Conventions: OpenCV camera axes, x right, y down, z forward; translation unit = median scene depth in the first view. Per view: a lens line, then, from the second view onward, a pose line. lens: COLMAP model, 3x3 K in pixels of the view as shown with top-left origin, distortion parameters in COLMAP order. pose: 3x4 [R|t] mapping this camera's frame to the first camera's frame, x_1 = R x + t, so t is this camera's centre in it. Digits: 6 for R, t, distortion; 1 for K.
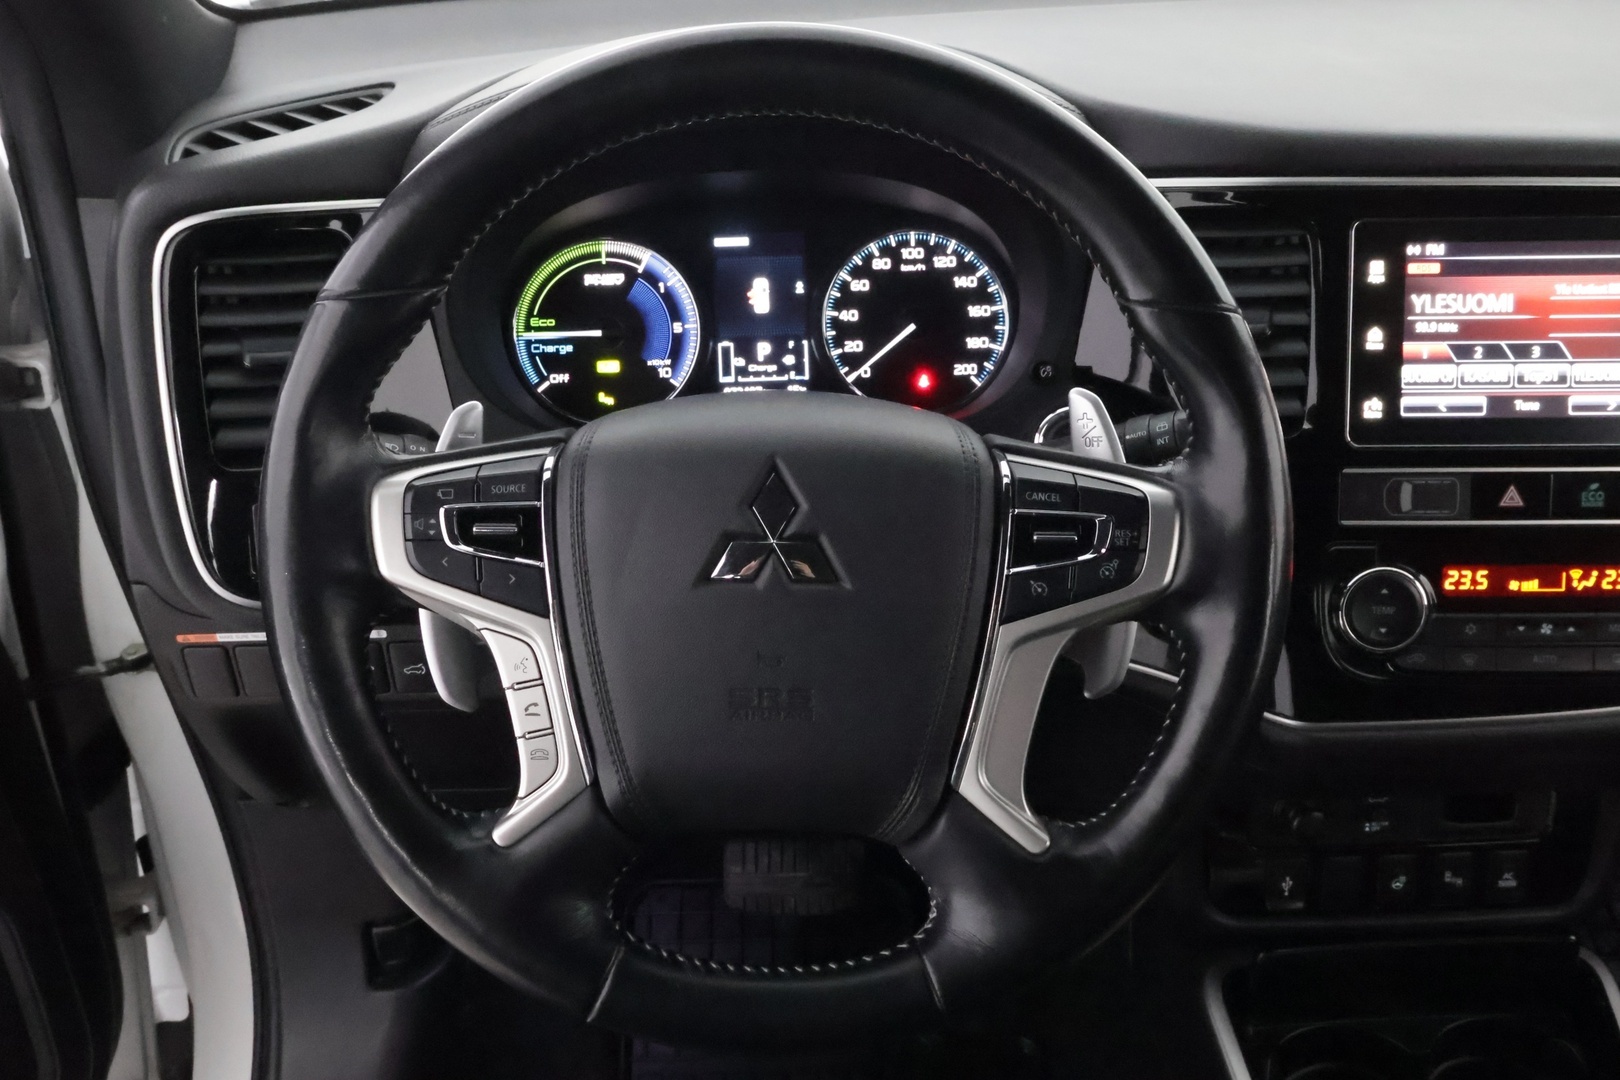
lens RADIAL K [[1613.1, 0, 811.3], [0, 1613.1, 532.4], [0, 0, 1]] dist [0.012537, 0.001827]
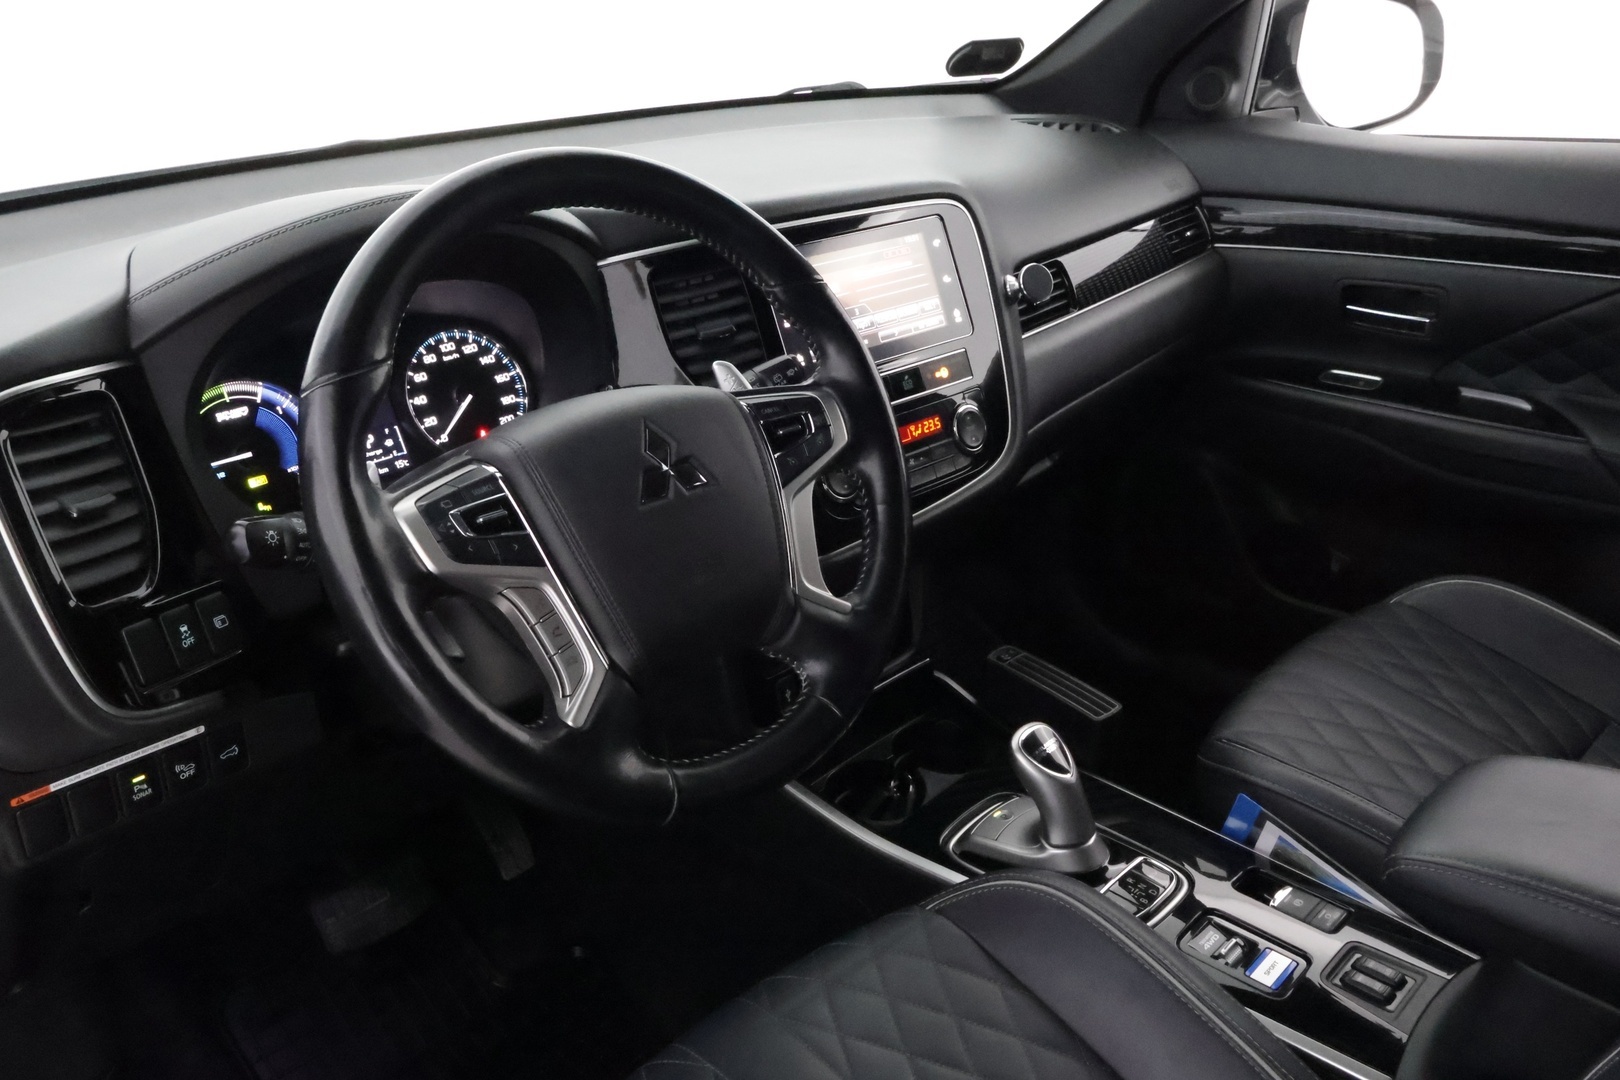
lens RADIAL K [[1353.4, 0, 810.0], [0, 1353.4, 540.0], [0, 0, 1]] dist [-0.000748, -0.006244]
pose [[0.717992, -0.277995, 0.638128, -0.494220], [0.336892, 0.941036, 0.030899, 0.048549], [-0.609091, 0.192795, 0.769310, -0.035362]]
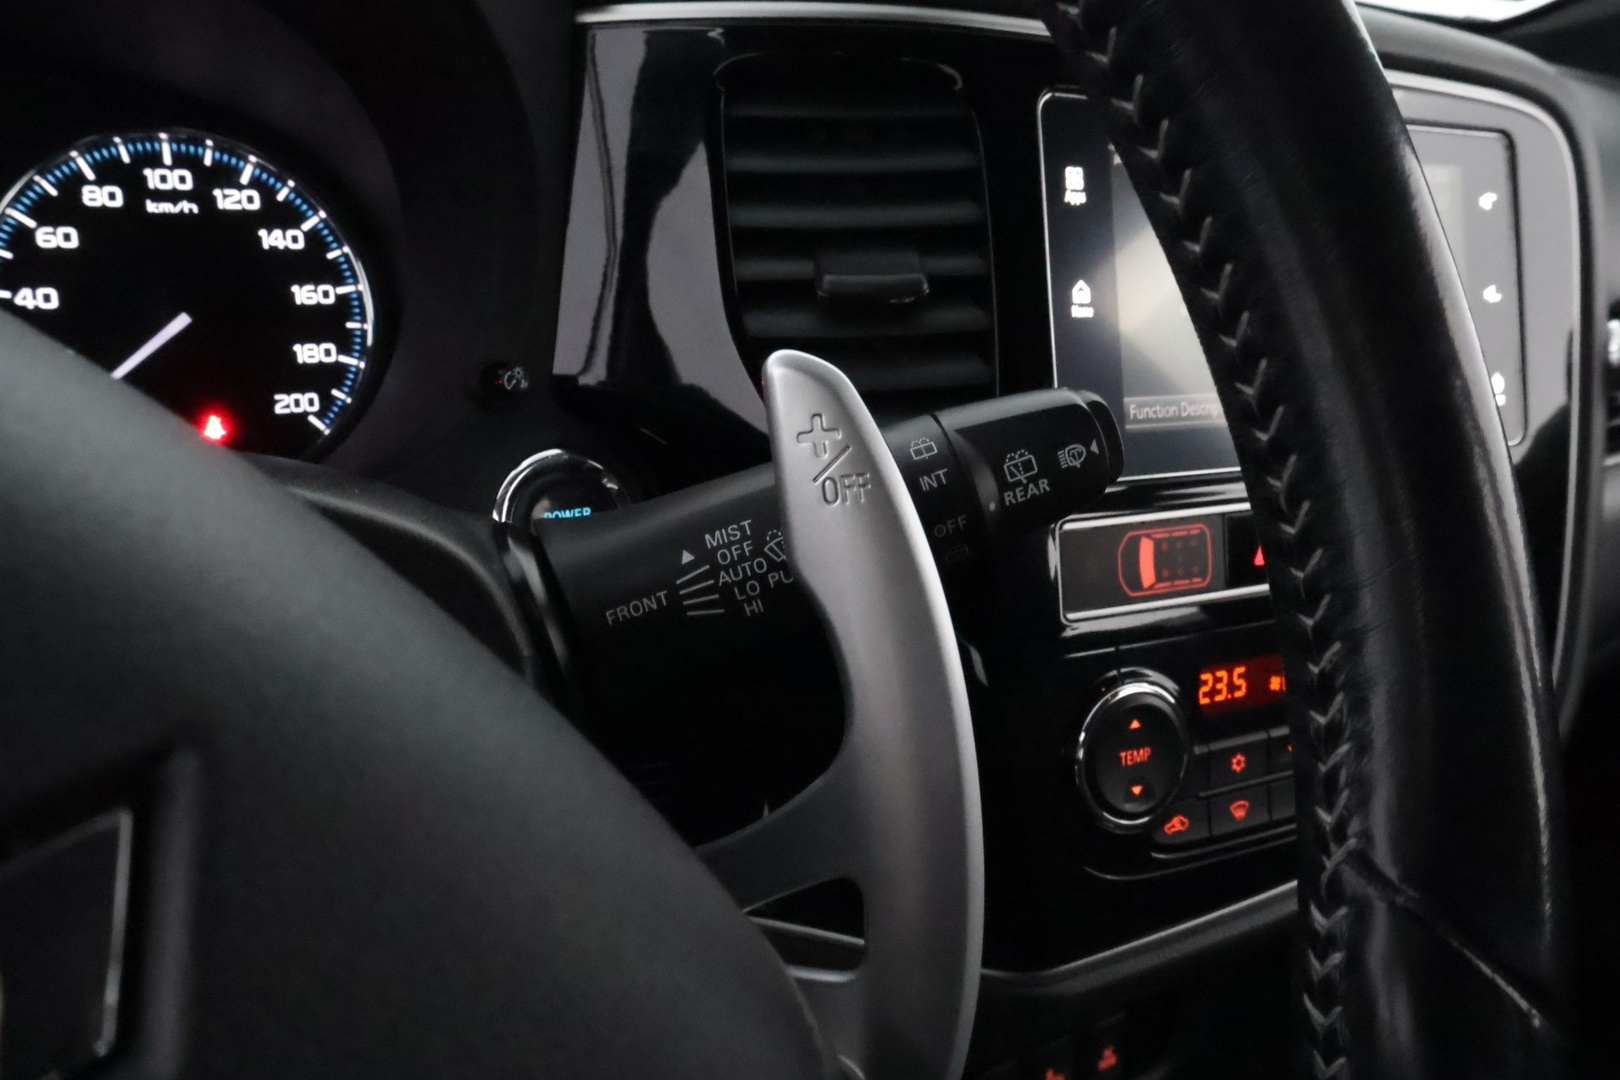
lens RADIAL K [[1353.4, 0, 810.0], [0, 1353.4, 540.0], [0, 0, 1]] dist [-0.000748, -0.006244]
pose [[0.841911, -0.079910, 0.533666, -0.003749], [0.111004, 0.993470, -0.026360, -0.025909], [-0.528075, 0.081432, 0.845284, 0.542572]]
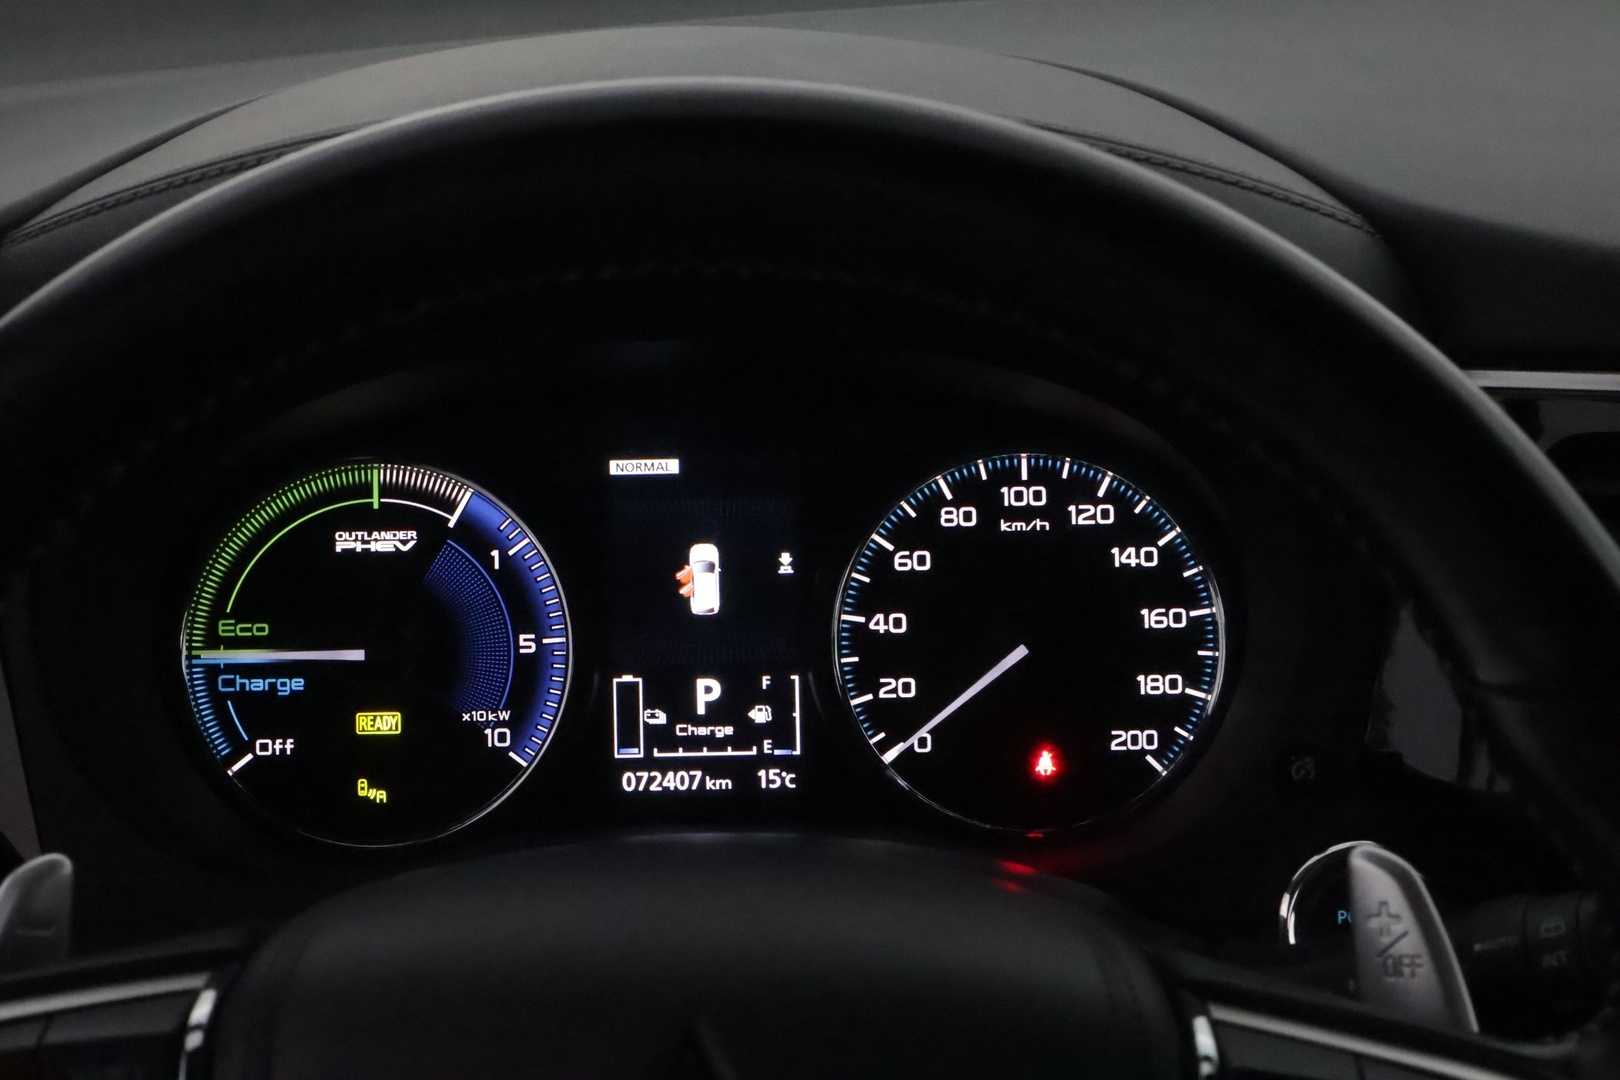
lens RADIAL K [[3217.9, 0, 810.0], [0, 3217.9, 540.0], [0, 0, 1]] dist [0.042297, -0.158704]
pose [[0.999776, 0.015167, -0.014733, 0.013909], [-0.016771, 0.993149, -0.115649, -0.049236], [0.012878, 0.115870, 0.993181, 0.057230]]
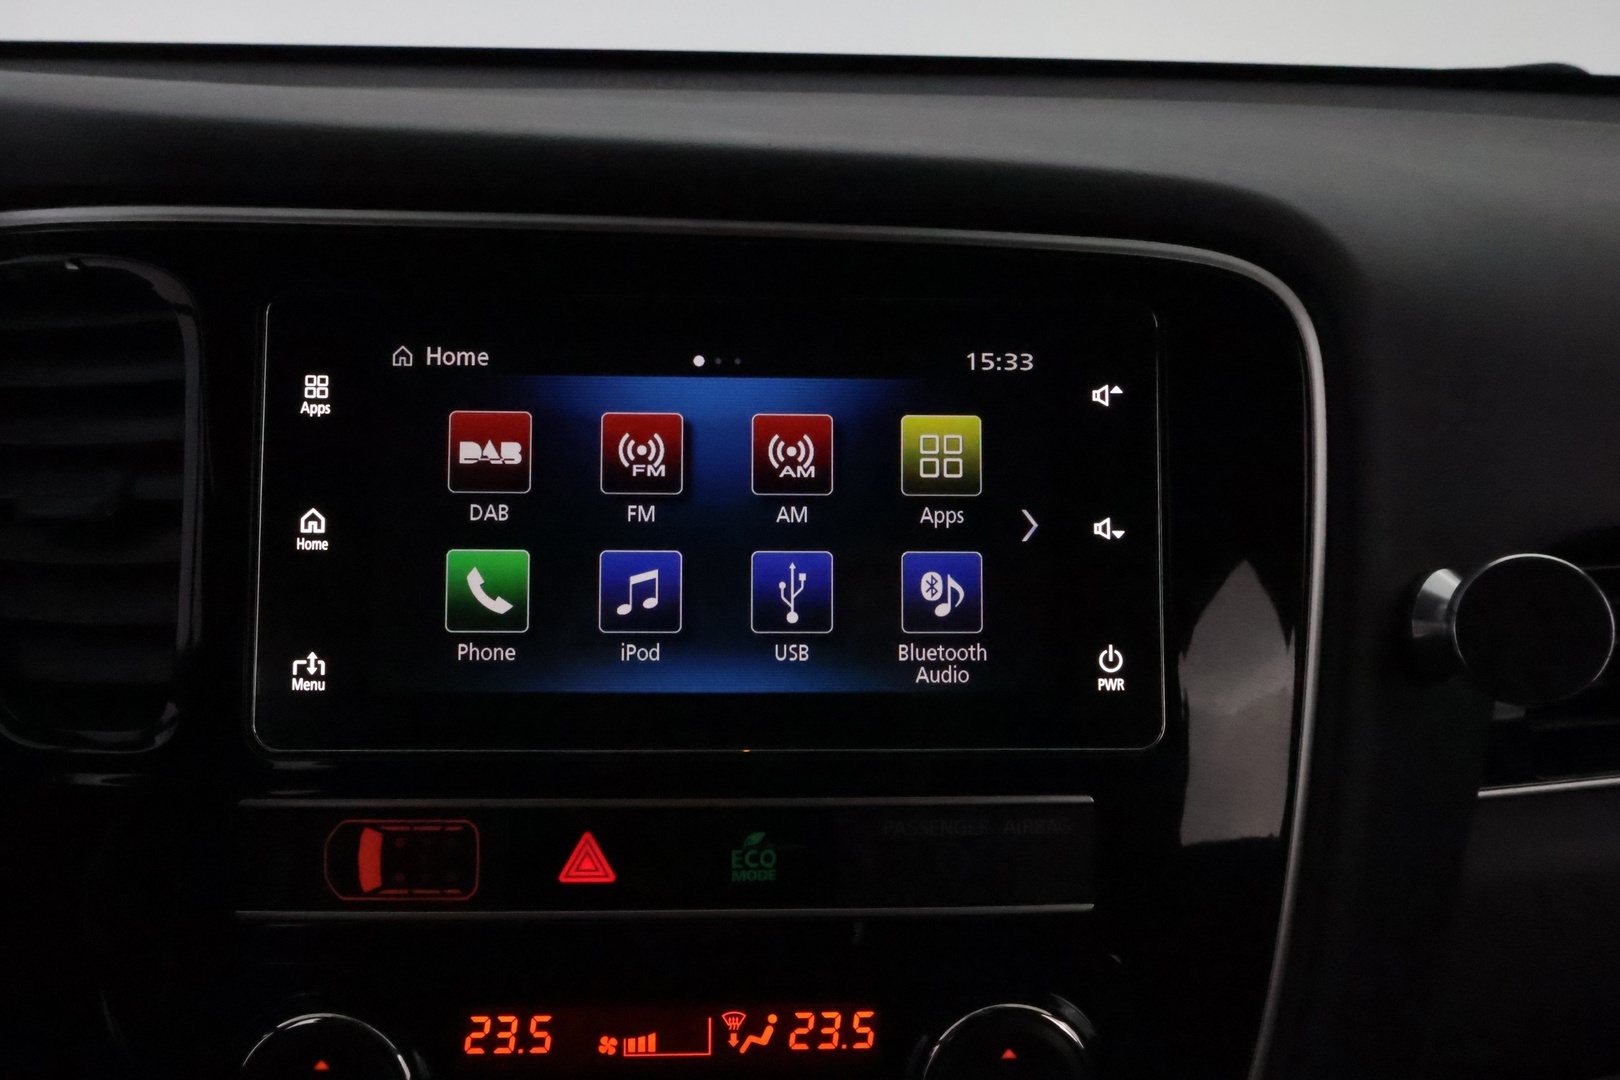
lens RADIAL K [[1353.4, 0, 810.0], [0, 1353.4, 540.0], [0, 0, 1]] dist [-0.000748, -0.006244]
pose [[0.996750, 0.014527, 0.079240, 0.392218], [-0.003115, 0.989821, -0.142283, -0.049682], [-0.080500, 0.141574, 0.986649, 0.493775]]
